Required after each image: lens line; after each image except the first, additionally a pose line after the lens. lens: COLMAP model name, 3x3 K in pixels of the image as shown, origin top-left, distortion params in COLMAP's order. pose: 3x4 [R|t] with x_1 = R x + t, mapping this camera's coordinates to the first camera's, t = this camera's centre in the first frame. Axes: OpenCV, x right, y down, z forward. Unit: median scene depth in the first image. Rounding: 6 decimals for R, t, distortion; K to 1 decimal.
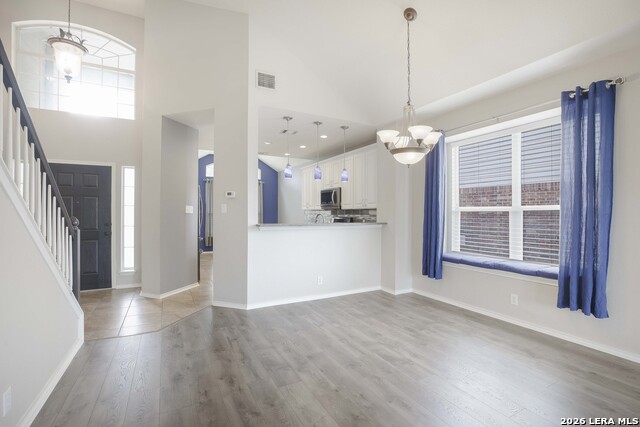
lens RADIAL K [[291.6, 0, 320.6], [0, 291.6, 214.1], [0, 0, 1]] dist [-0.028983, 0.001017]
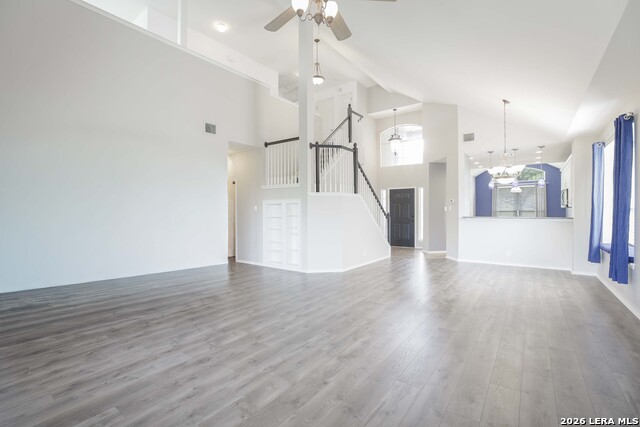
lens RADIAL K [[291.6, 0, 323.0], [0, 291.6, 212.8], [0, 0, 1]] dist [-0.028983, 0.001017]
pose [[0.439878, 0.001272, -0.898057, 0.850633], [0.002015, 0.999995, 0.002404, 0.002619], [0.898055, -0.002867, 0.439873, -0.502222]]
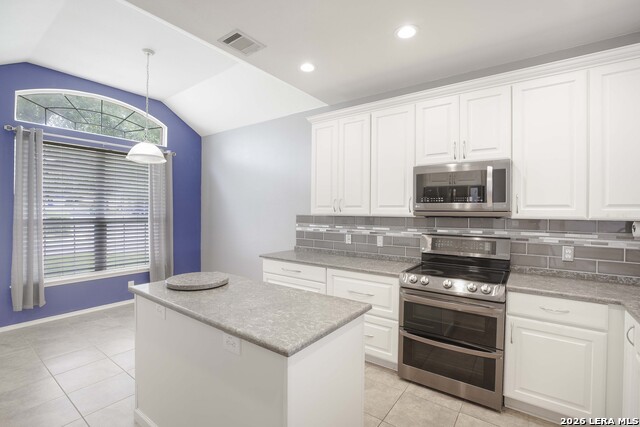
lens RADIAL K [[291.6, 0, 310.8], [0, 291.6, 223.6], [0, 0, 1]] dist [-0.028983, 0.001017]
pose [[0.902839, 0.009521, 0.429873, -0.403334], [-0.016940, 0.999766, 0.013435, -0.013226], [-0.429644, -0.019412, 0.902790, 0.996220]]
